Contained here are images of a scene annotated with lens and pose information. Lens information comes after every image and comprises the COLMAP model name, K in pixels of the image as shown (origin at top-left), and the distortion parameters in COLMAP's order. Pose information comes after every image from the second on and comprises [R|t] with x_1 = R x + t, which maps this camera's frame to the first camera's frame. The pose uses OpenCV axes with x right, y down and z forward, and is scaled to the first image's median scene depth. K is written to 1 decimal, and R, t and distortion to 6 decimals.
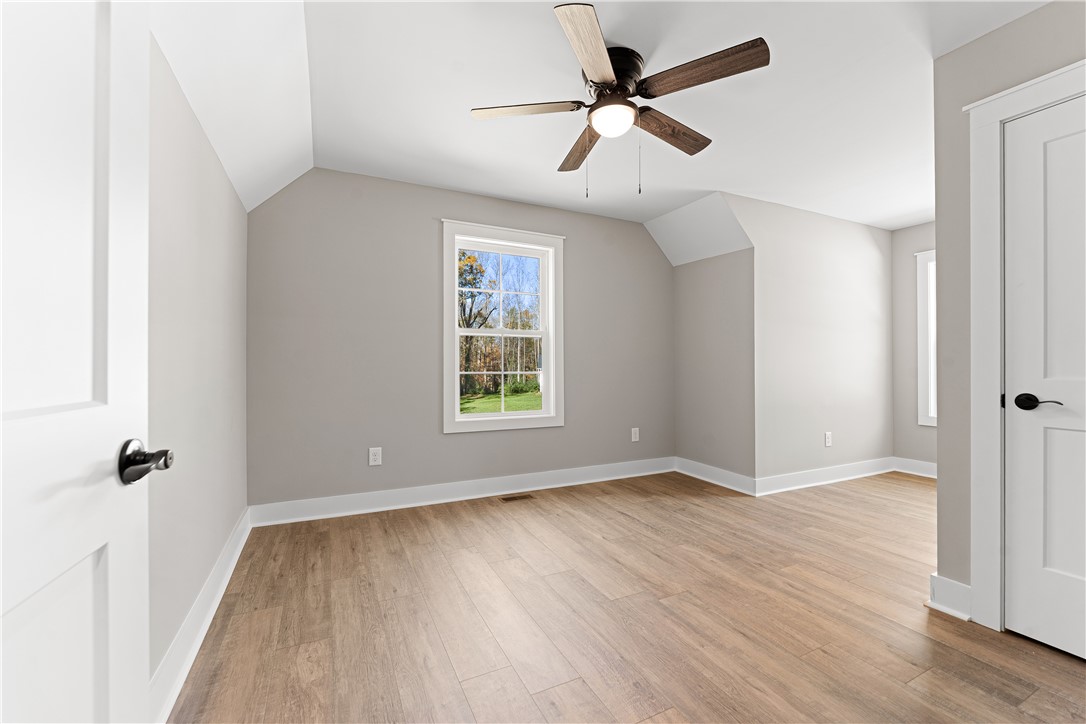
lens RADIAL K [[435.9, 0, 539.0], [0, 435.9, 351.7], [0, 0, 1]] dist [-0.001517, -0.000361]
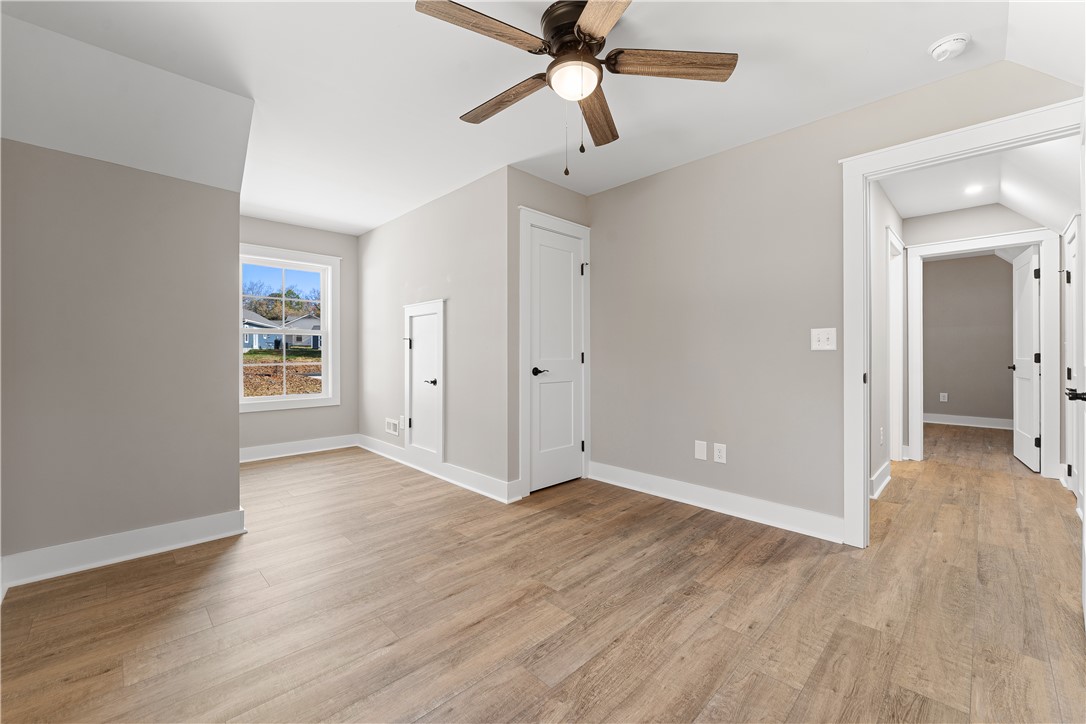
lens RADIAL K [[440.0, 0, 544.0], [0, 440.0, 346.9], [0, 0, 1]] dist [-0.005321, -0.000492]
pose [[-0.314990, 0.009933, 0.949043, -0.634771], [-0.023314, 0.999563, -0.018199, 0.030135], [-0.948808, -0.027858, -0.314621, 1.284137]]
